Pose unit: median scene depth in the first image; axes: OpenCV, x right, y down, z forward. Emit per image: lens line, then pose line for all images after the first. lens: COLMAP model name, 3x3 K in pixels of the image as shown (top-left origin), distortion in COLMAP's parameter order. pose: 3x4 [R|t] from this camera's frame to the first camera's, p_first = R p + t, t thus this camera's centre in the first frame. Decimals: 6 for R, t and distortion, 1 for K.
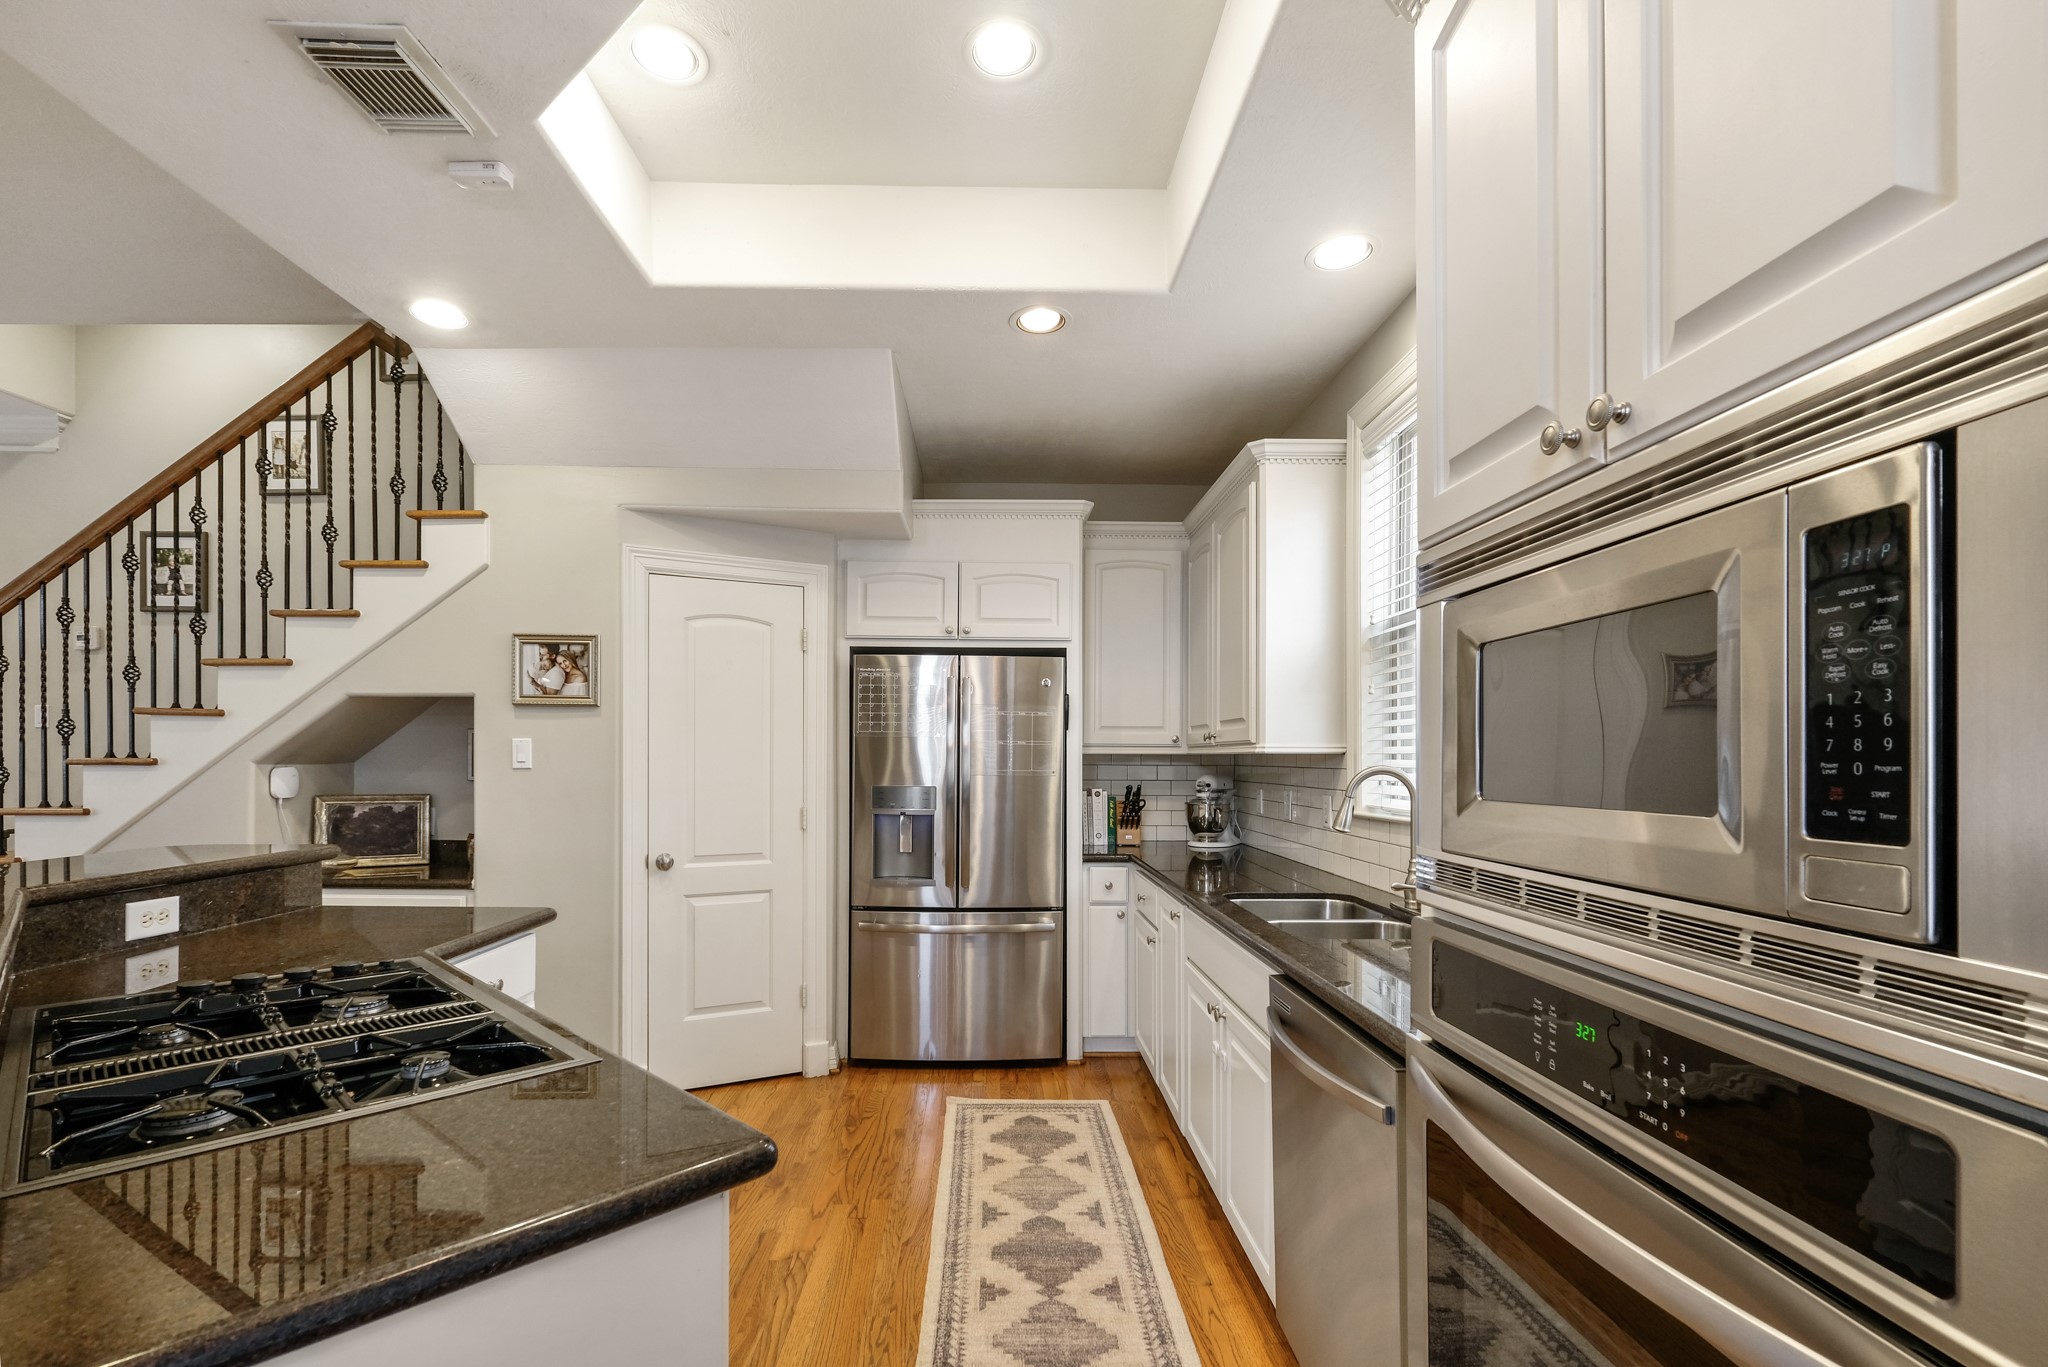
lens RADIAL K [[894.1, 0, 1004.2], [0, 894.1, 763.9], [0, 0, 1]] dist [-0.011349, 0.000959]
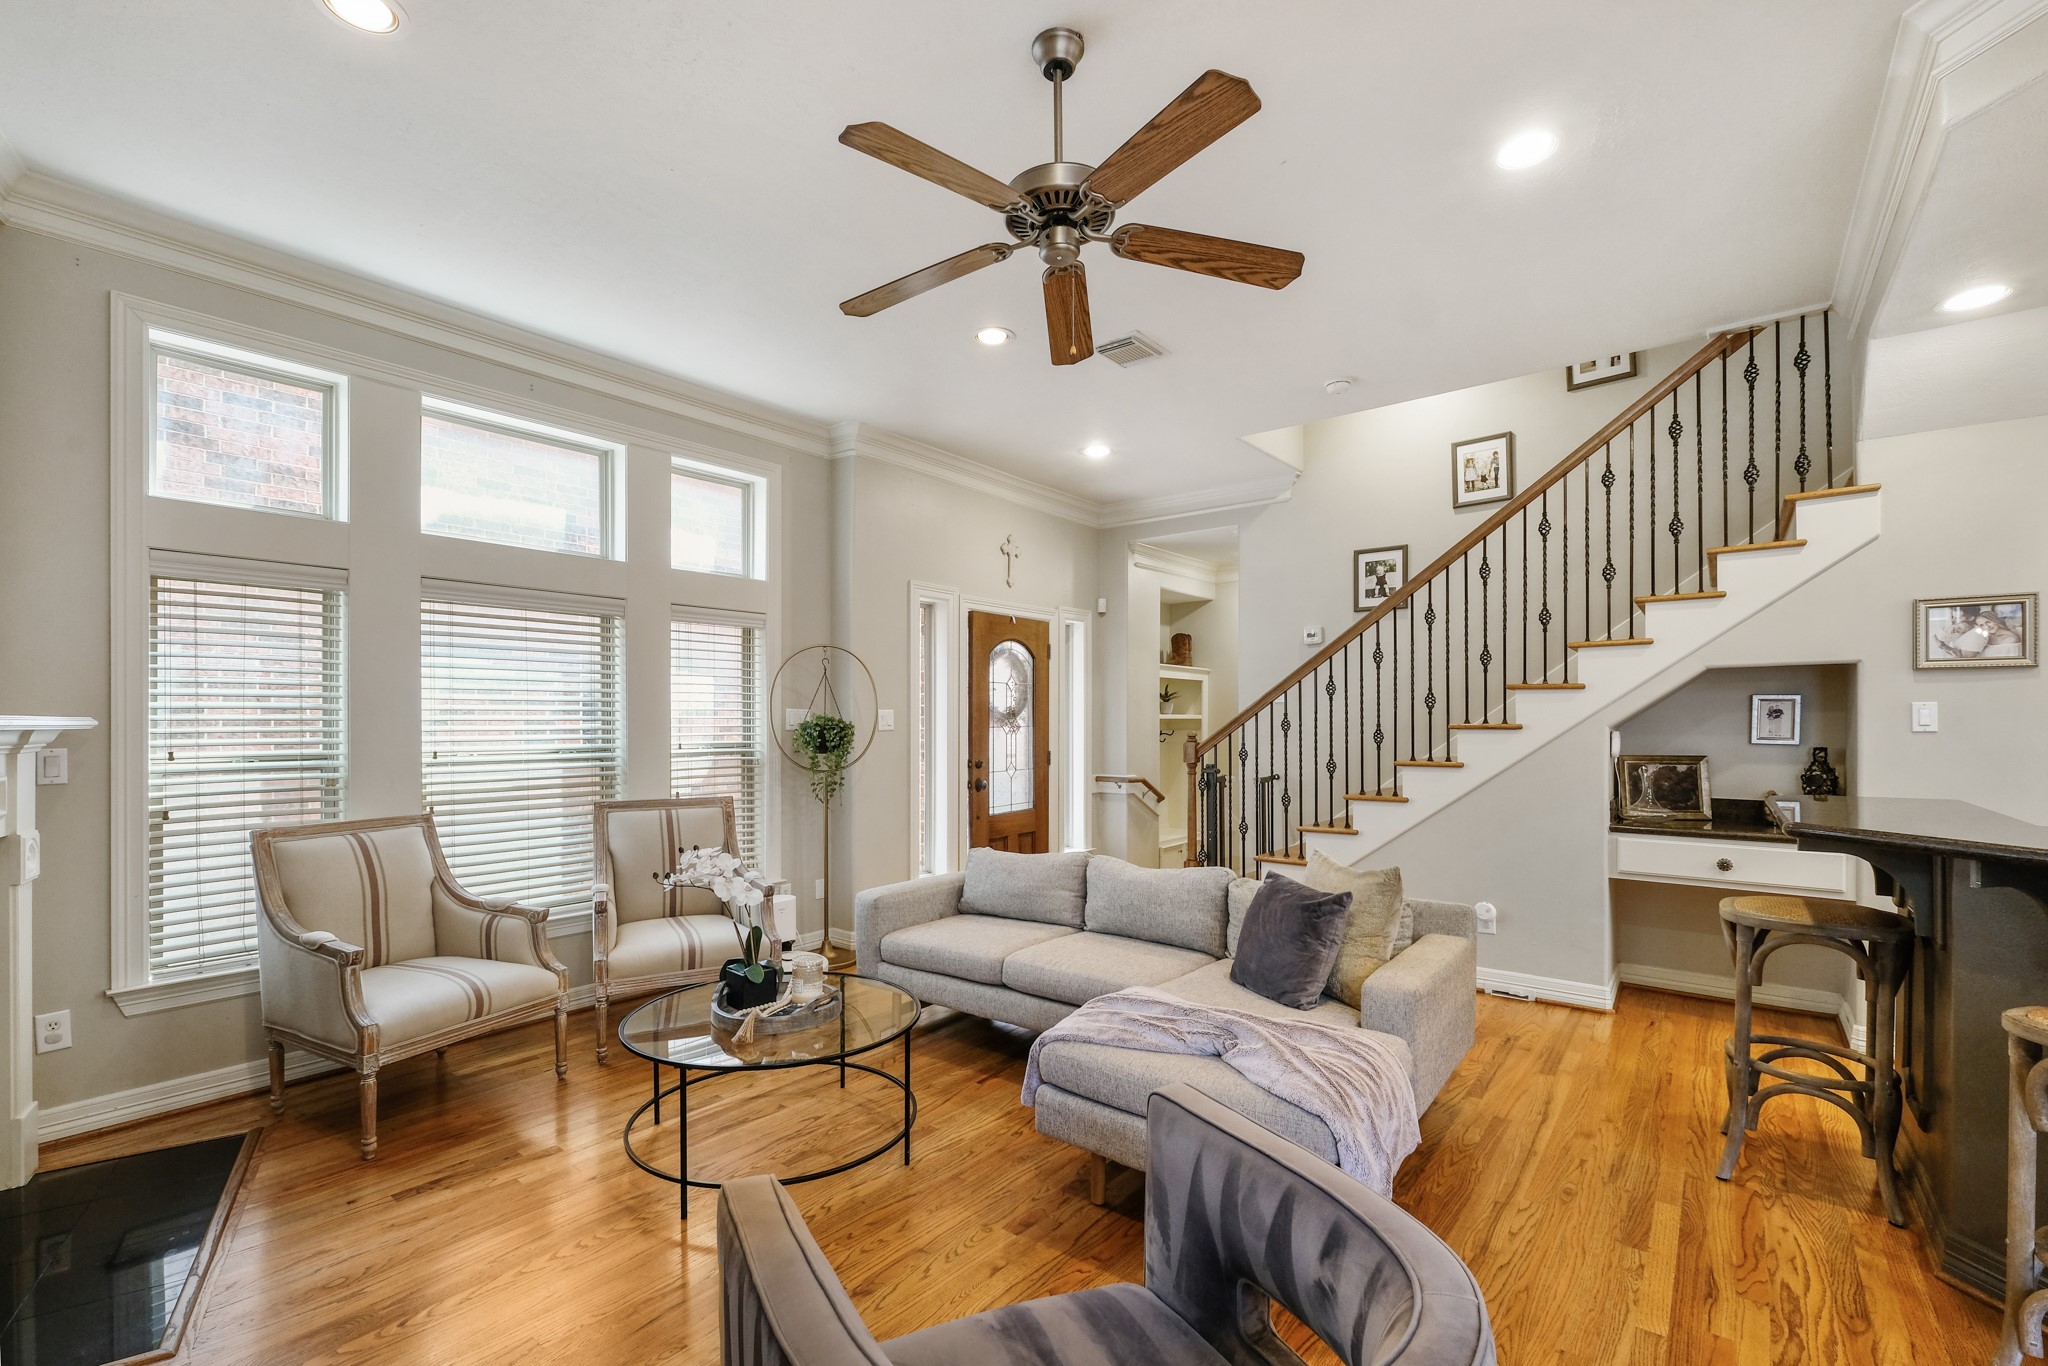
lens RADIAL K [[894.1, 0, 1059.2], [0, 894.1, 725.5], [0, 0, 1]] dist [-0.011349, 0.000959]
pose [[0.786126, -0.004812, -0.618047, -0.693169], [-0.001914, 0.999946, -0.010220, 0.010718], [0.618063, 0.009217, 0.786075, -0.399555]]
